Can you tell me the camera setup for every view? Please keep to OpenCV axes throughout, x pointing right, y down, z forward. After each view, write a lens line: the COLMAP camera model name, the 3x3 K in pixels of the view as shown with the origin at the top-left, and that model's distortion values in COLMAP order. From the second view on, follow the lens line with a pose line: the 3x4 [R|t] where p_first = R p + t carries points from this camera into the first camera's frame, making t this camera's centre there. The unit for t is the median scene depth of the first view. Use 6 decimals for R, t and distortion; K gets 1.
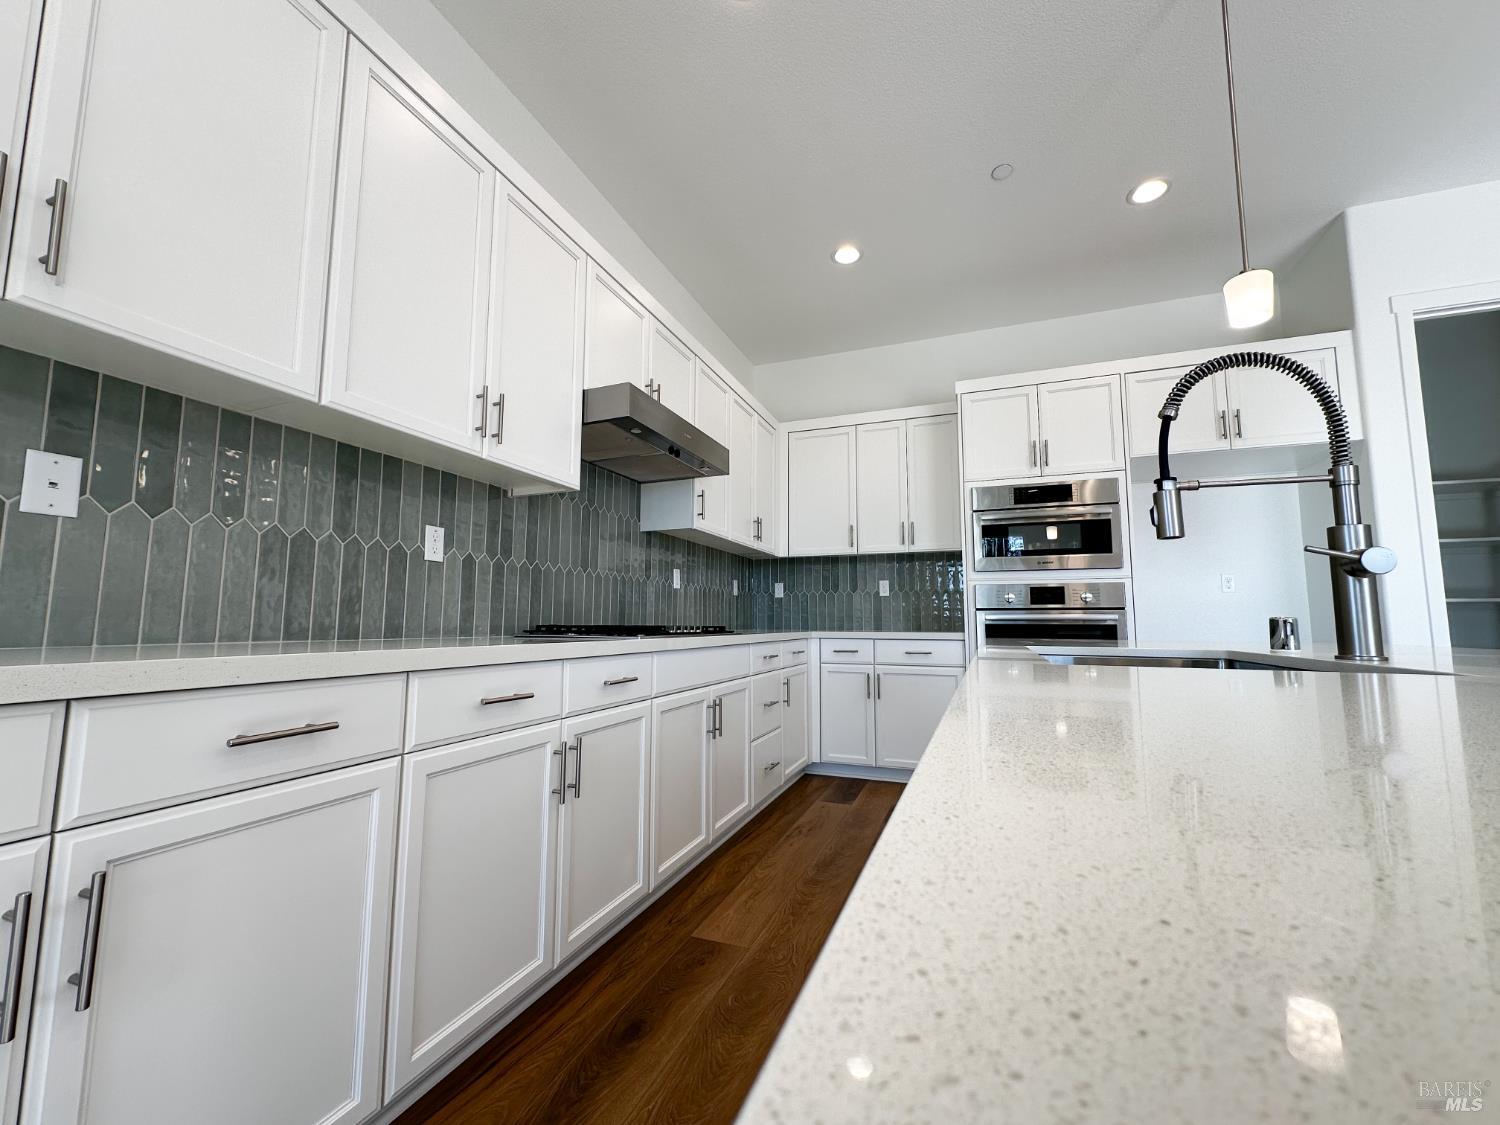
lens RADIAL K [[595.1, 0, 747.0], [0, 595.1, 565.4], [0, 0, 1]] dist [-0.005065, 0.001461]
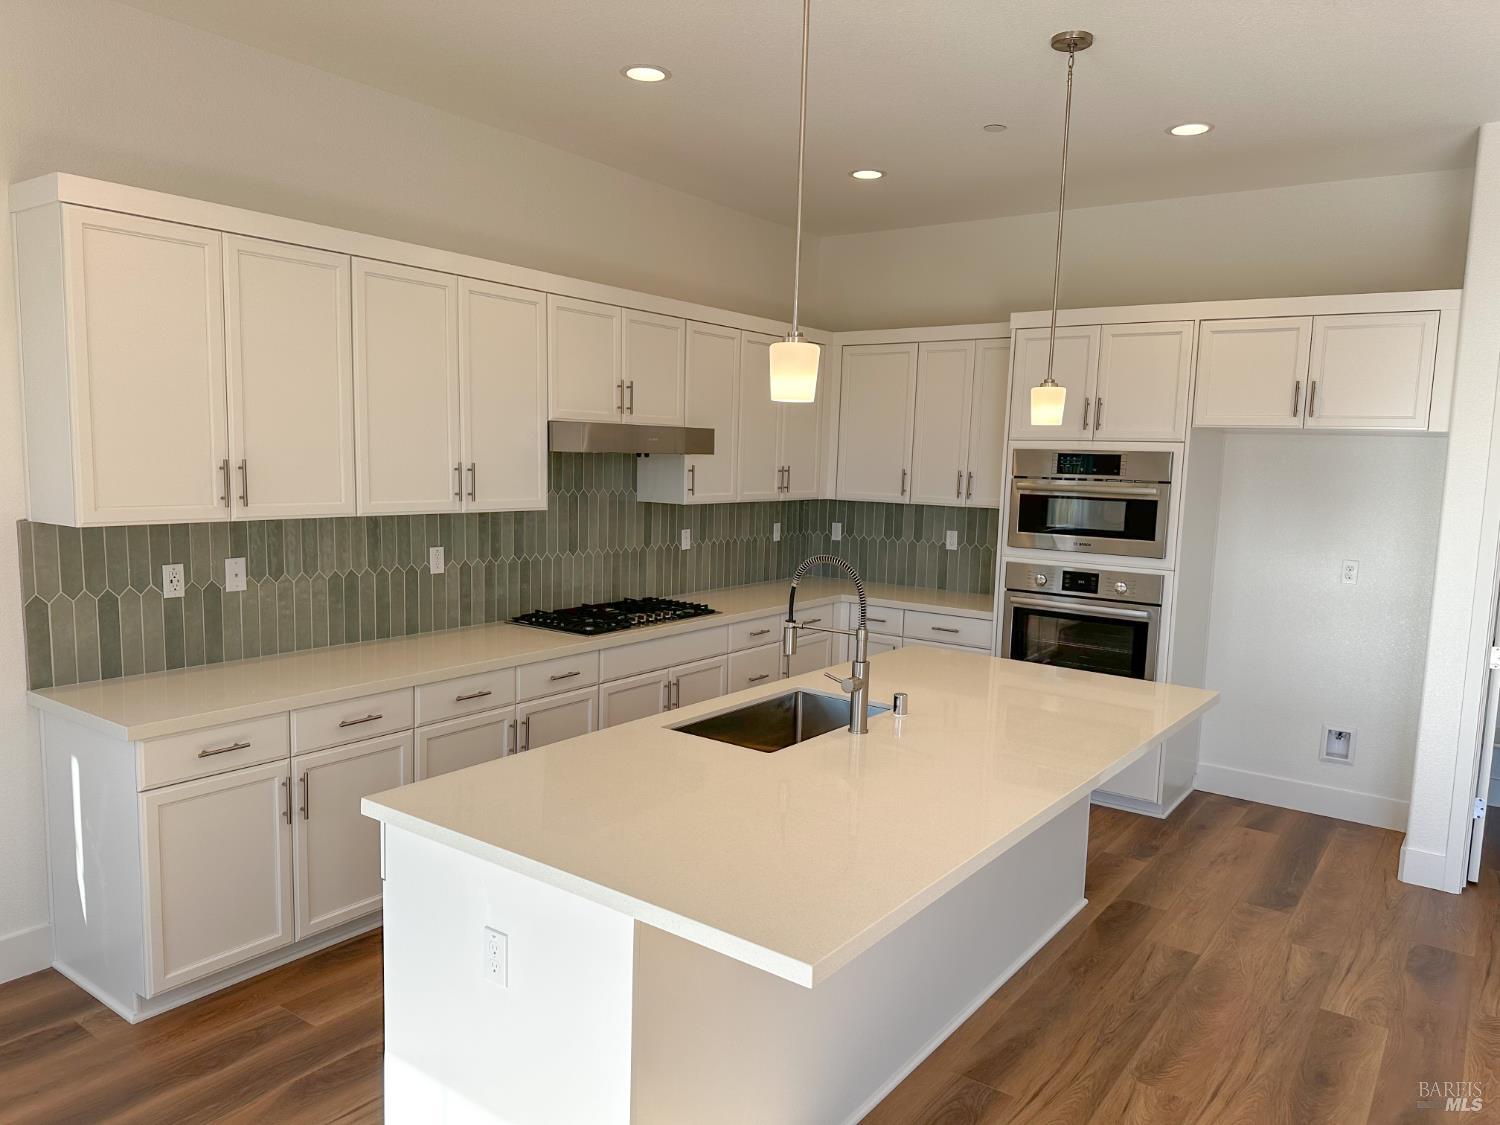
lens RADIAL K [[1051.7, 0, 752.3], [0, 1051.7, 574.8], [0, 0, 1]] dist [0.050882, -0.016601]
pose [[0.967263, 0.054401, -0.247875, 0.463173], [-0.000585, 0.977228, 0.212191, -0.318991], [0.253774, -0.205099, 0.945269, -0.658725]]
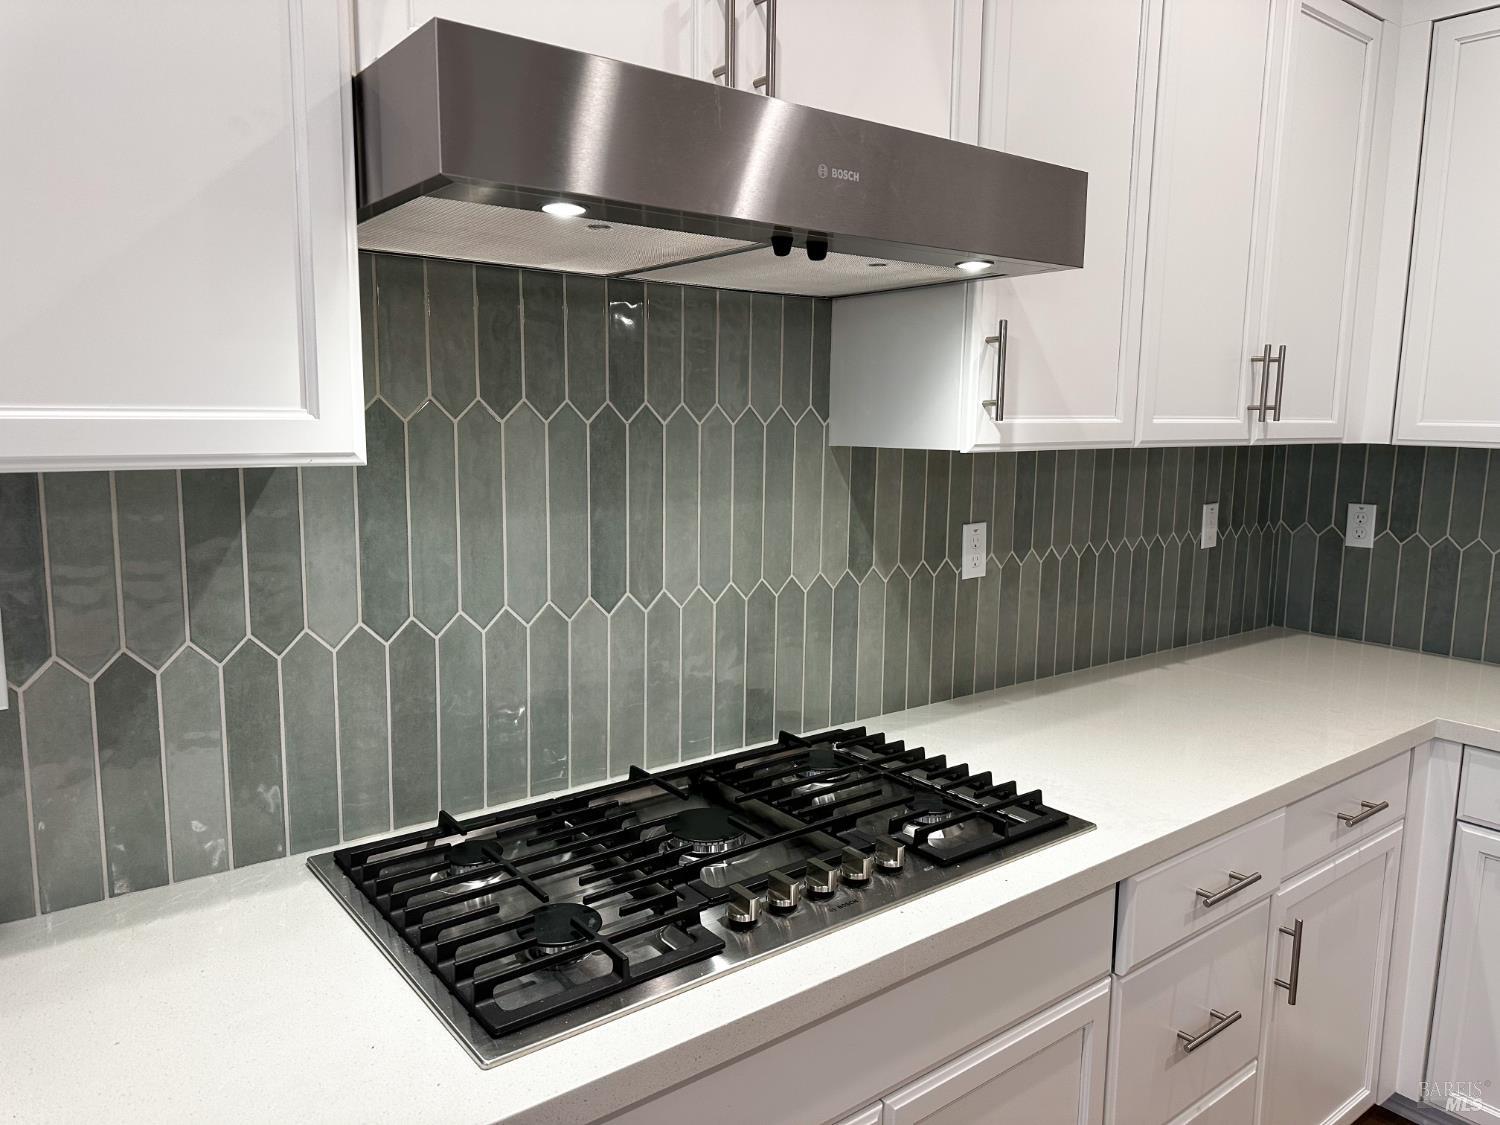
lens RADIAL K [[1051.7, 0, 755.8], [0, 1051.7, 556.9], [0, 0, 1]] dist [0.050882, -0.016601]
pose [[0.860345, 0.084230, -0.502705, 0.096361], [0.036121, 0.973697, 0.224965, -0.135341], [0.508431, -0.211706, 0.834672, 0.472279]]
